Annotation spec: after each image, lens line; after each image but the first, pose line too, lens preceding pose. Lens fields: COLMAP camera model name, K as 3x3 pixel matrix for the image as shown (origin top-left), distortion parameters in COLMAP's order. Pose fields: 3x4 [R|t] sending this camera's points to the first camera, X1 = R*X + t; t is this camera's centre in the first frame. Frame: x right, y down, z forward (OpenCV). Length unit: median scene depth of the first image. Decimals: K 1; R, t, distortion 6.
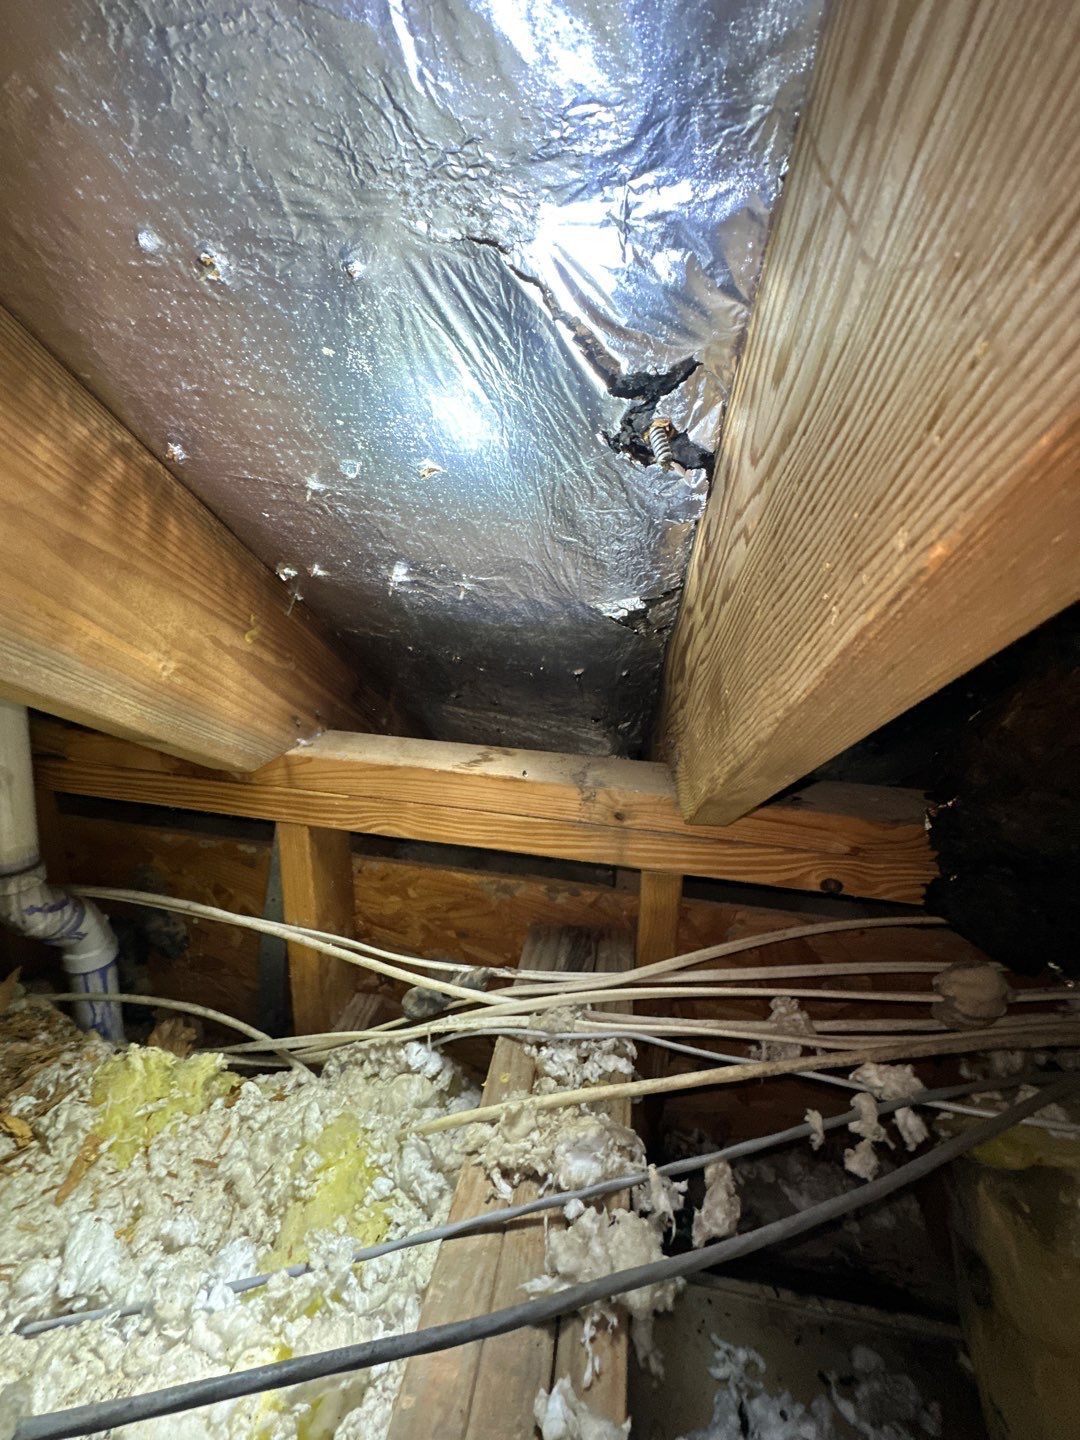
lens RADIAL K [[576.6, 0, 537.4], [0, 576.6, 718.2], [0, 0, 1]] dist [-0.001848, 0.000671]
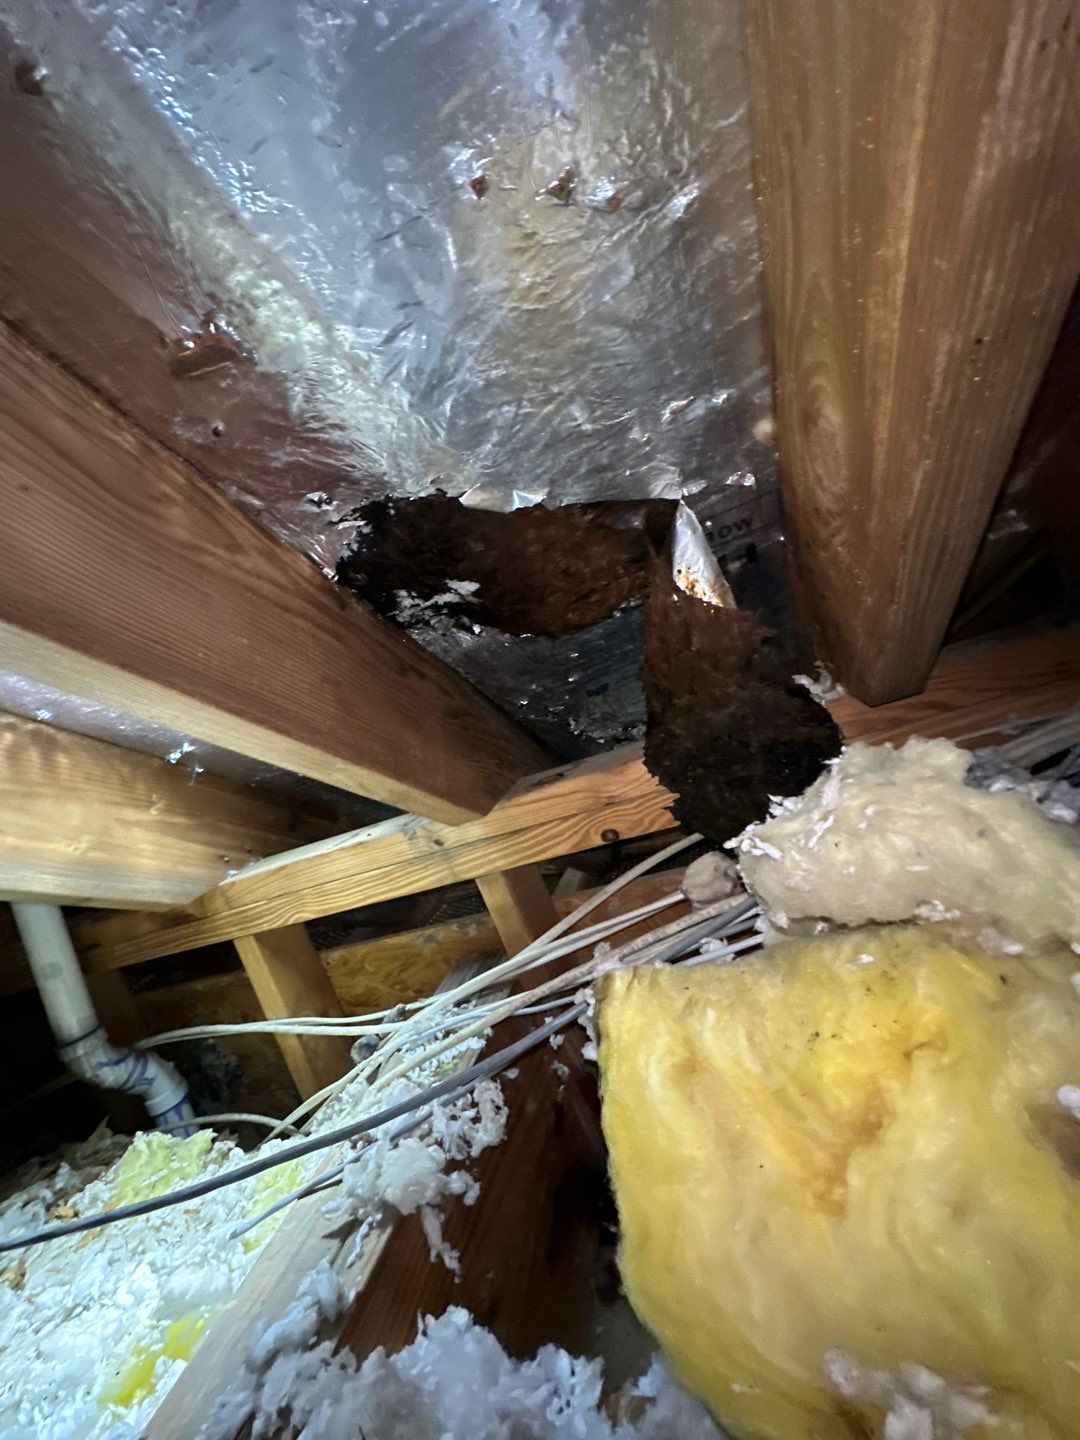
lens RADIAL K [[576.6, 0, 543.6], [0, 576.6, 721.1], [0, 0, 1]] dist [-0.001848, 0.000671]
pose [[0.910280, -0.379846, -0.164641, 0.676145], [0.347938, 0.917447, -0.192949, 0.260773], [0.224340, 0.118353, 0.967297, -0.169436]]
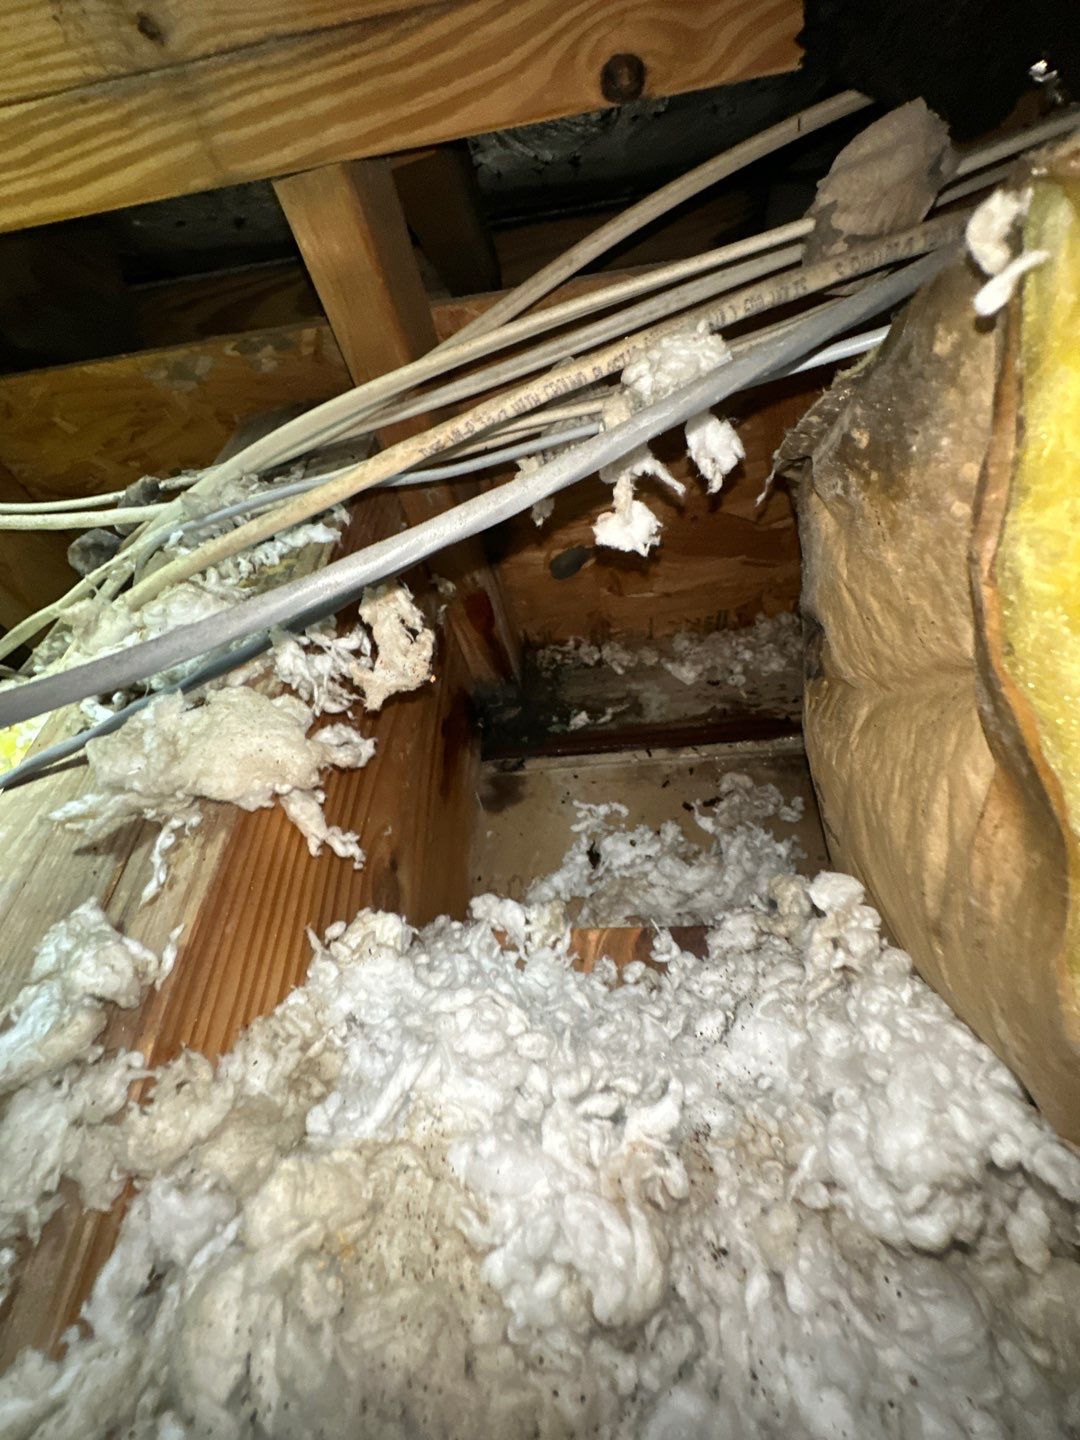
lens RADIAL K [[576.6, 0, 540.9], [0, 576.6, 717.3], [0, 0, 1]] dist [-0.001848, 0.000671]
pose [[0.969571, -0.239103, -0.052546, 0.348140], [0.225634, 0.789530, 0.570730, 0.427725], [-0.094977, -0.565219, 0.819455, 0.321138]]
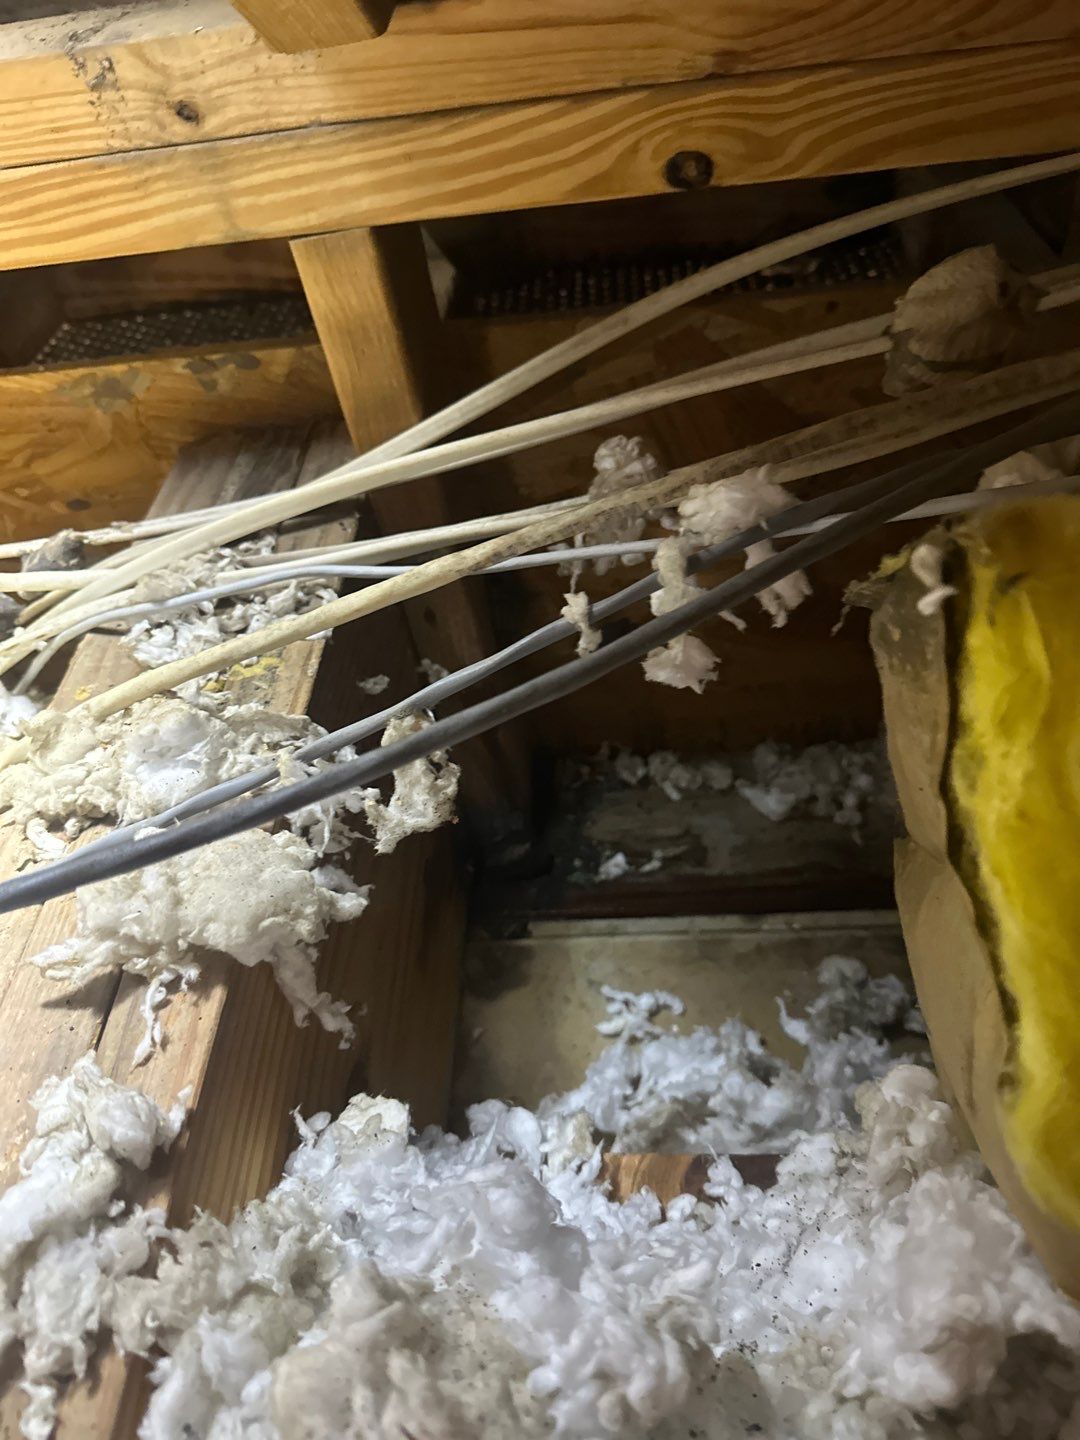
lens RADIAL K [[1041.5, 0, 529.1], [0, 1041.5, 711.7], [0, 0, 1]] dist [0.020731, -0.060843]
pose [[0.978308, -0.204752, -0.031459, 0.336442], [0.196038, 0.865986, 0.460040, 0.262891], [-0.066951, -0.456228, 0.887340, 0.118452]]
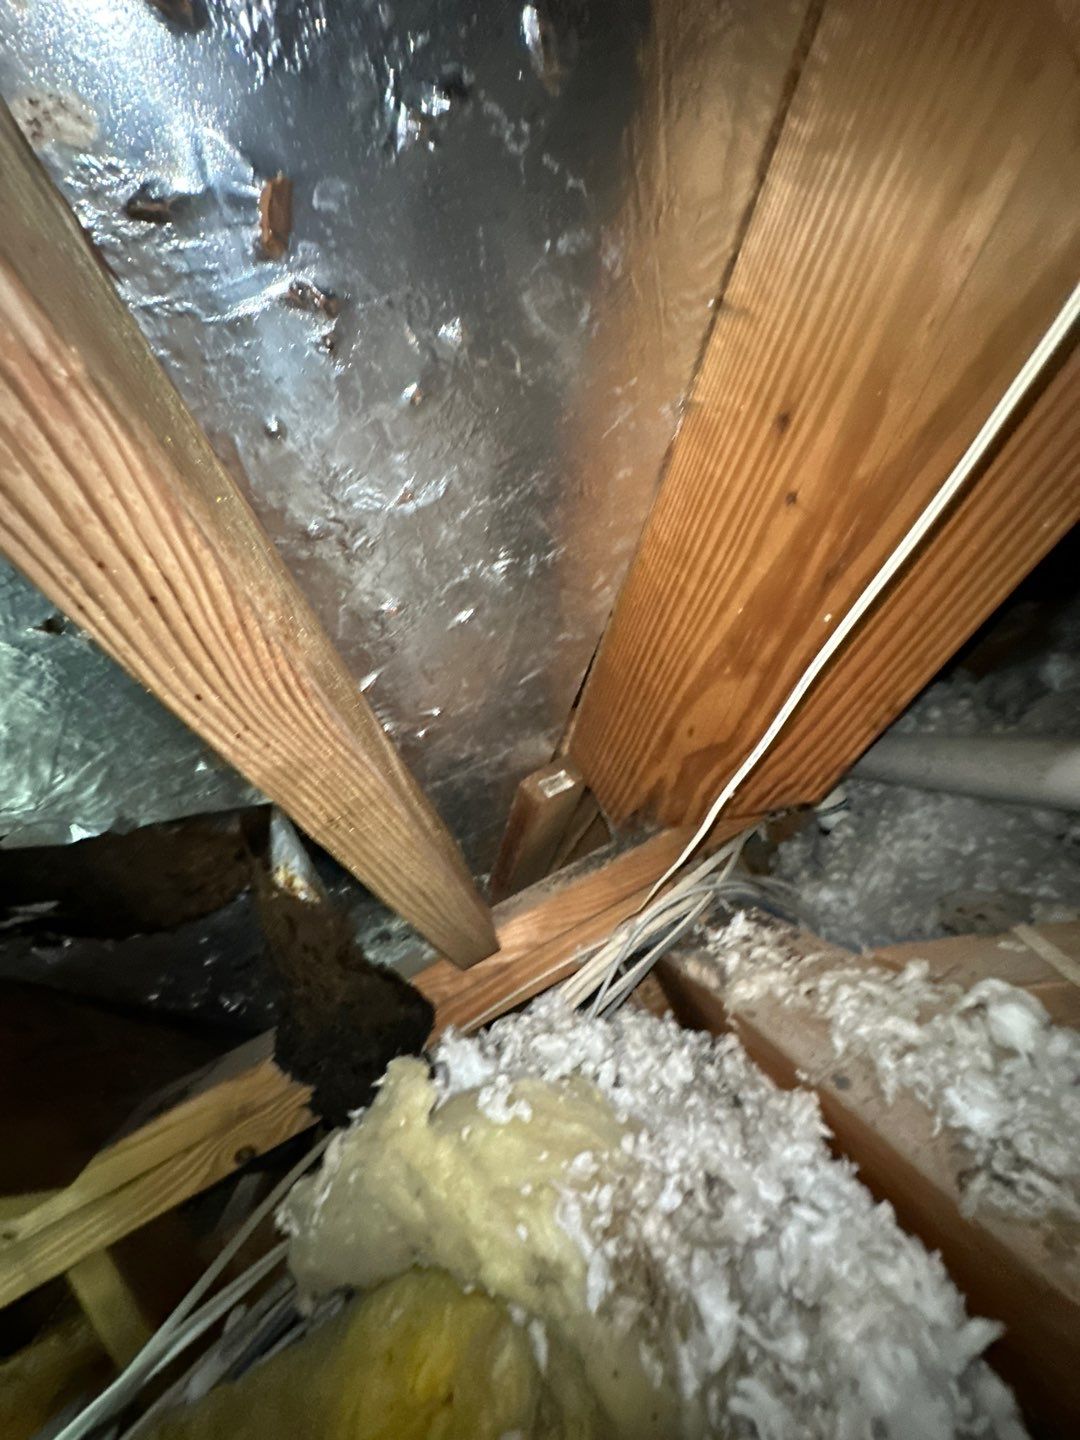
lens RADIAL K [[576.6, 0, 539.8], [0, 576.6, 720.4], [0, 0, 1]] dist [-0.001848, 0.000671]
pose [[0.823114, -0.468819, 0.320456, 0.989816], [0.551185, 0.795373, -0.252144, 0.226751], [-0.136672, 0.384174, 0.913089, -0.302112]]
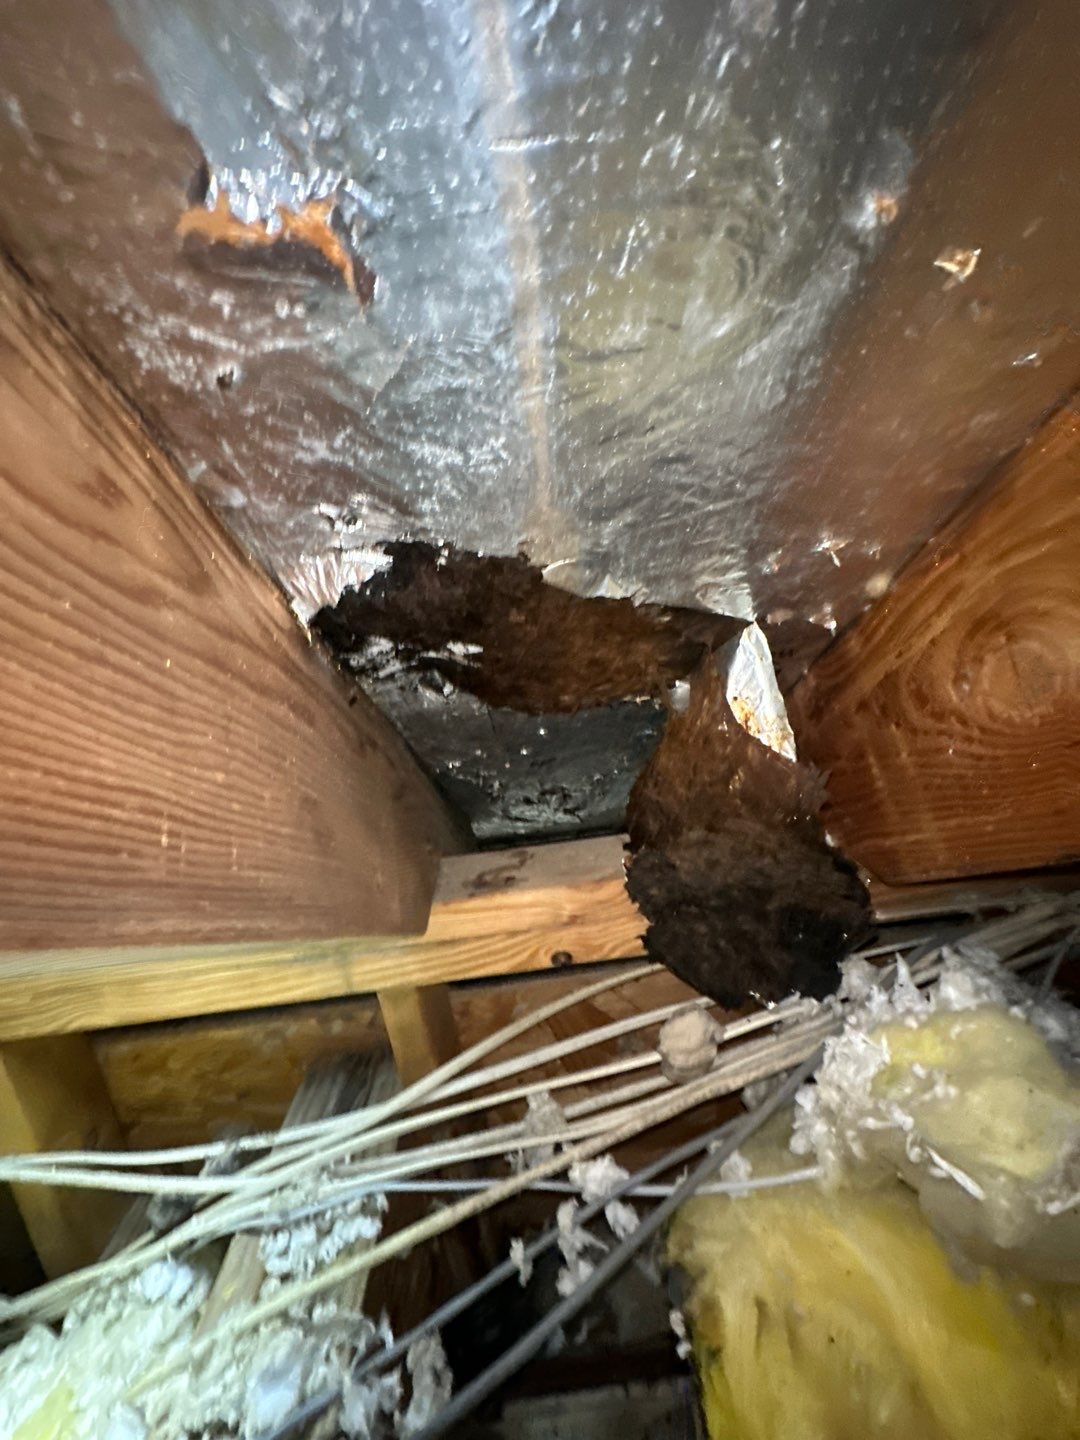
lens RADIAL K [[576.6, 0, 539.2], [0, 576.6, 718.7], [0, 0, 1]] dist [-0.001848, 0.000671]
pose [[0.964632, -0.214007, 0.153900, 0.415725], [0.223099, 0.973791, -0.044253, -0.072747], [-0.140396, 0.077023, 0.987095, 0.004002]]
